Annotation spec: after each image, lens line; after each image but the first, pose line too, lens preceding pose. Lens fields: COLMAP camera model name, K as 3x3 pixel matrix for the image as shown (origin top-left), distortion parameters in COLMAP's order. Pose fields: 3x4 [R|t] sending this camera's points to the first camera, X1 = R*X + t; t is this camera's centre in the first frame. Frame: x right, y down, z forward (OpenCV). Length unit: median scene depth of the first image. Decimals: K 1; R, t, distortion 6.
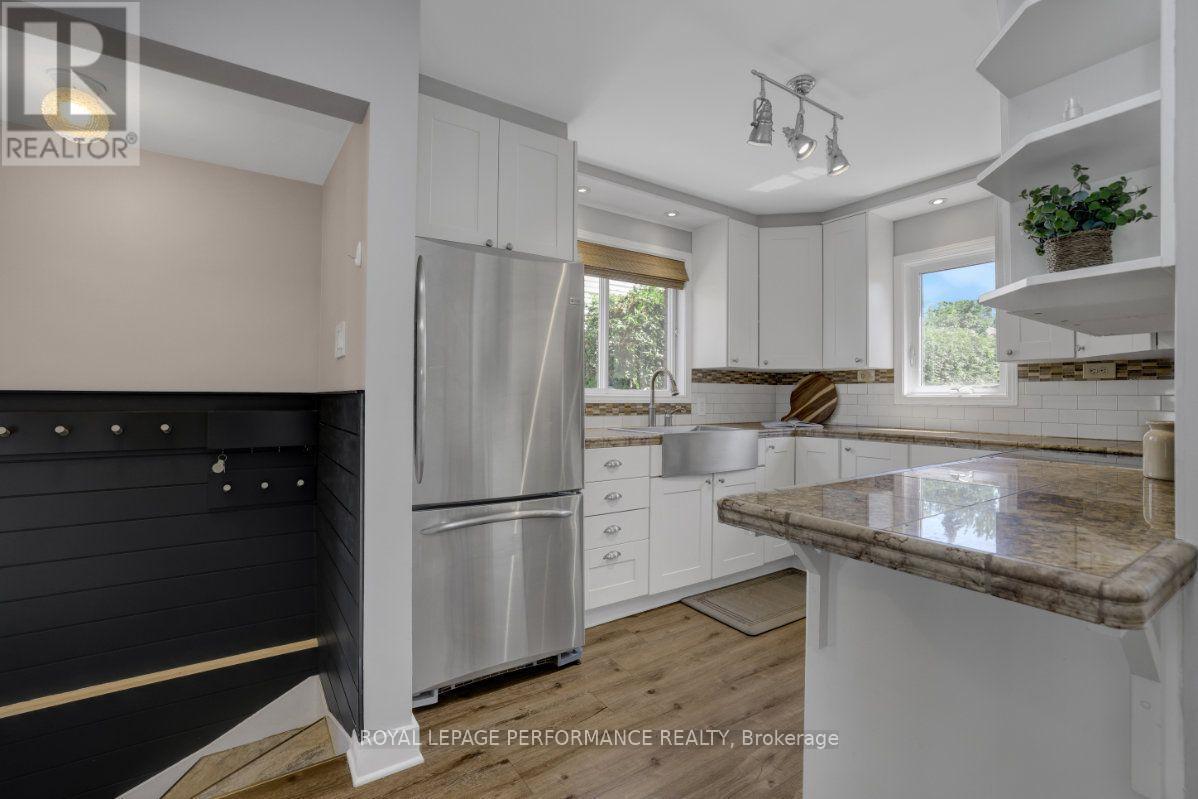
lens RADIAL K [[524.8, 0, 593.7], [0, 524.8, 396.4], [0, 0, 1]] dist [-0.040382, 0.013438]
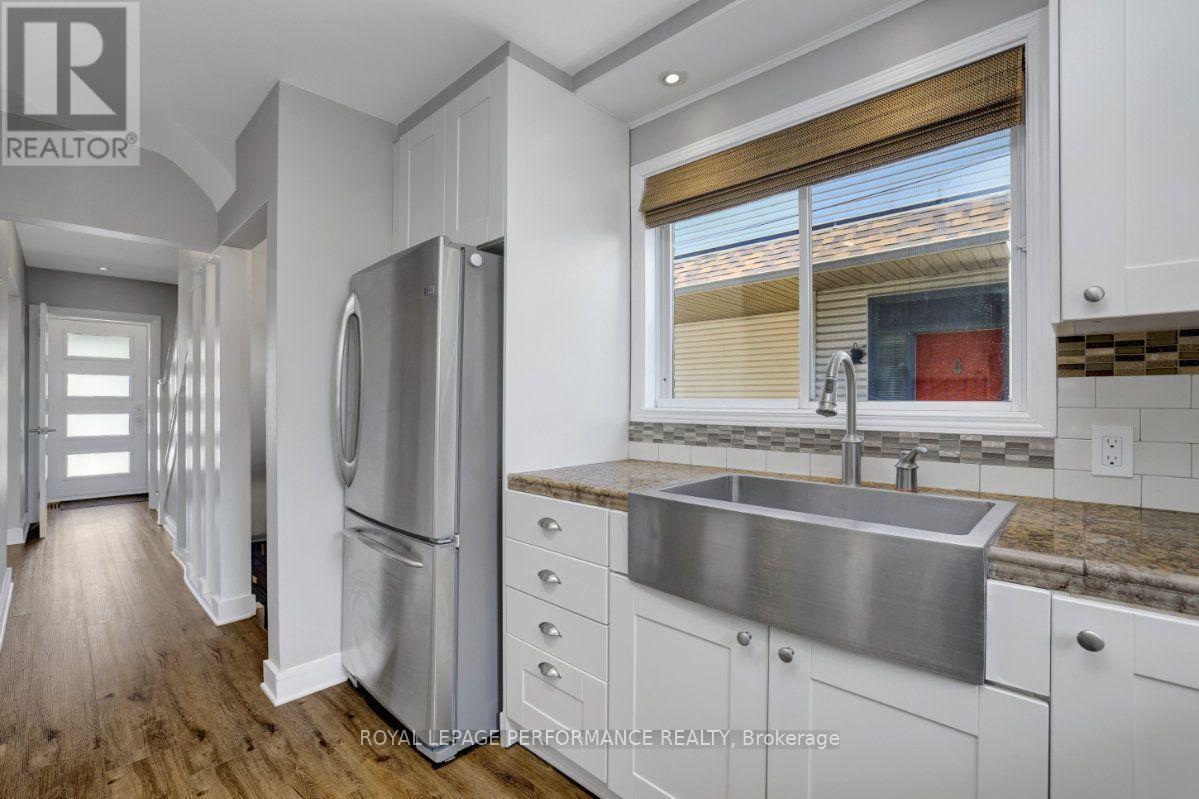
lens RADIAL K [[525.3, 0, 601.1], [0, 525.3, 403.4], [0, 0, 1]] dist [-0.040382, 0.013438]
pose [[0.223797, -0.000767, -0.974635, 0.508323], [0.001335, 0.999999, -0.000480, -0.010876], [0.974635, -0.001194, 0.223798, 0.716497]]
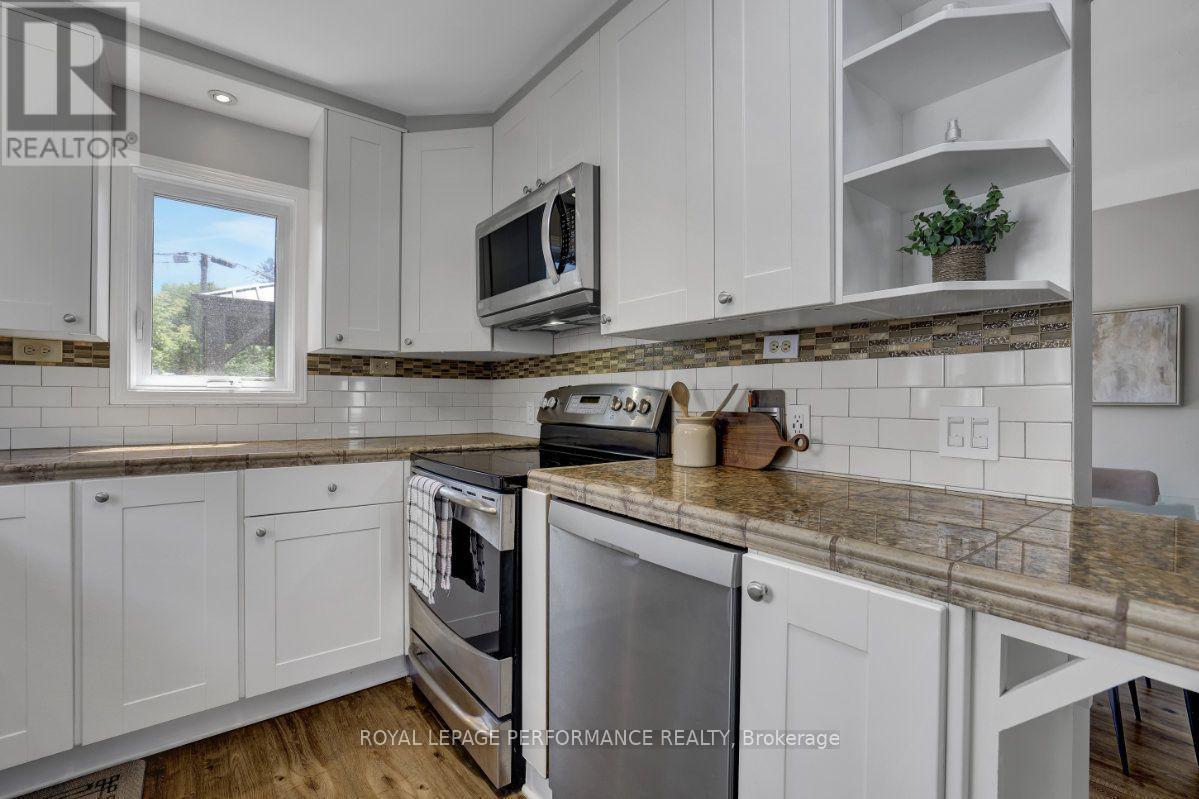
lens RADIAL K [[525.3, 0, 595.1], [0, 525.3, 400.9], [0, 0, 1]] dist [-0.040382, 0.013438]
pose [[-0.072750, -0.011248, 0.997287, -0.024508], [-0.007962, 0.999911, 0.010697, 0.000631], [-0.997318, -0.007162, -0.072834, 0.529863]]
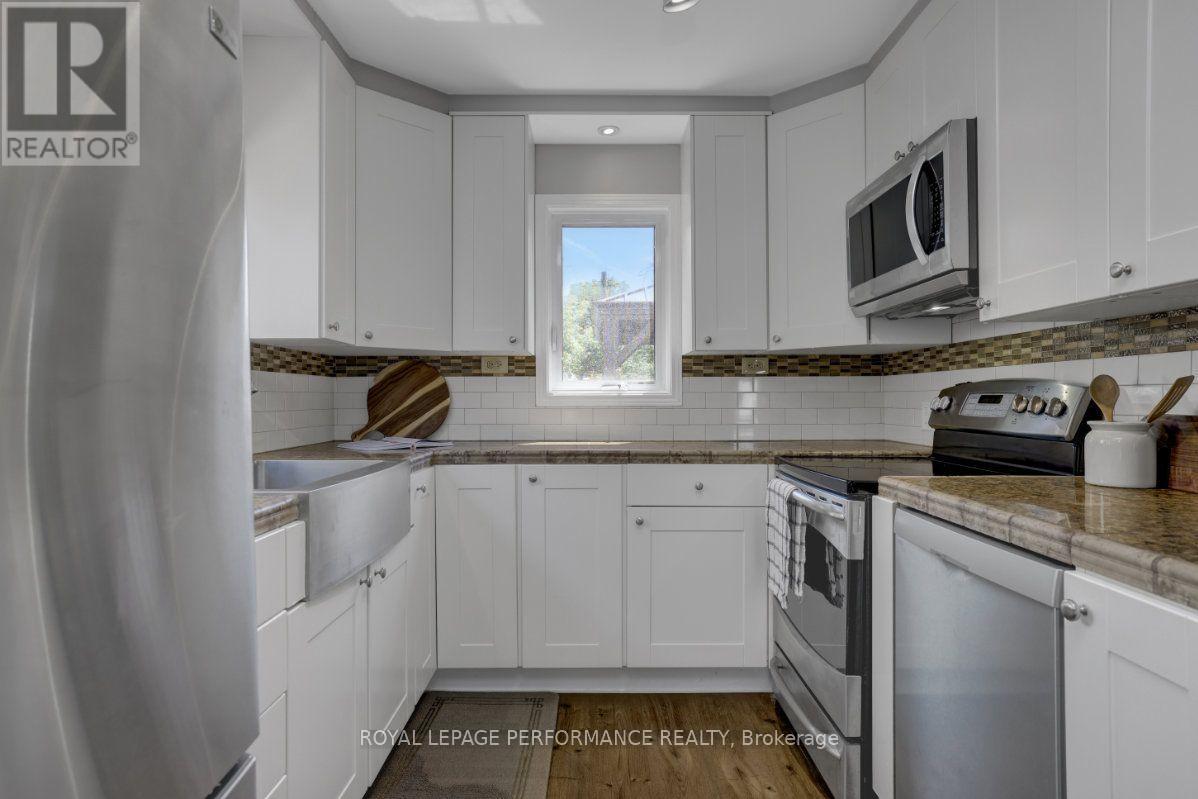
lens RADIAL K [[682.5, 0, 596.9], [0, 682.5, 402.1], [0, 0, 1]] dist [-0.019158, 0.016169]
pose [[0.557128, -0.013715, 0.830314, -0.144342], [0.006465, 0.999905, 0.012179, -0.001804], [-0.830402, -0.001418, 0.557163, 0.439333]]
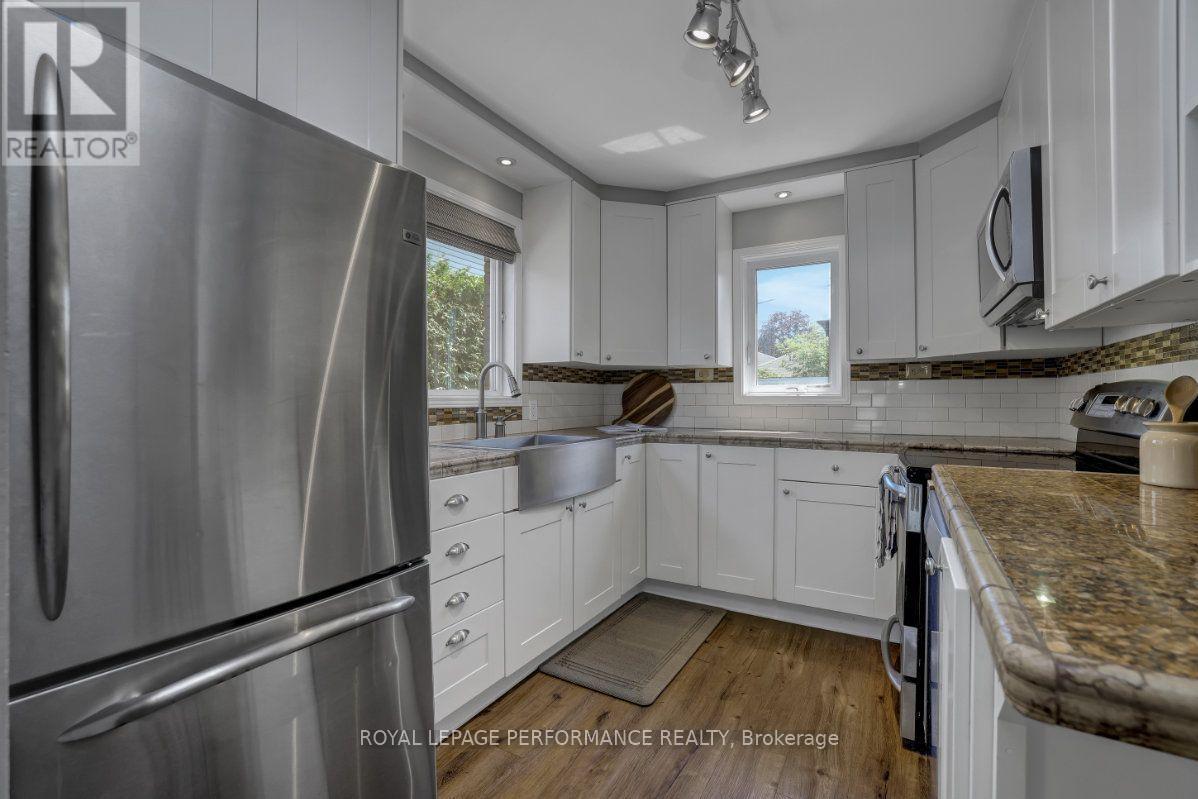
lens RADIAL K [[524.8, 0, 598.9], [0, 524.8, 402.2], [0, 0, 1]] dist [-0.040382, 0.013438]
pose [[0.896789, -0.011211, 0.442317, -0.072448], [0.007223, 0.999917, 0.010700, -0.001214], [-0.442400, -0.006401, 0.896795, 0.256134]]
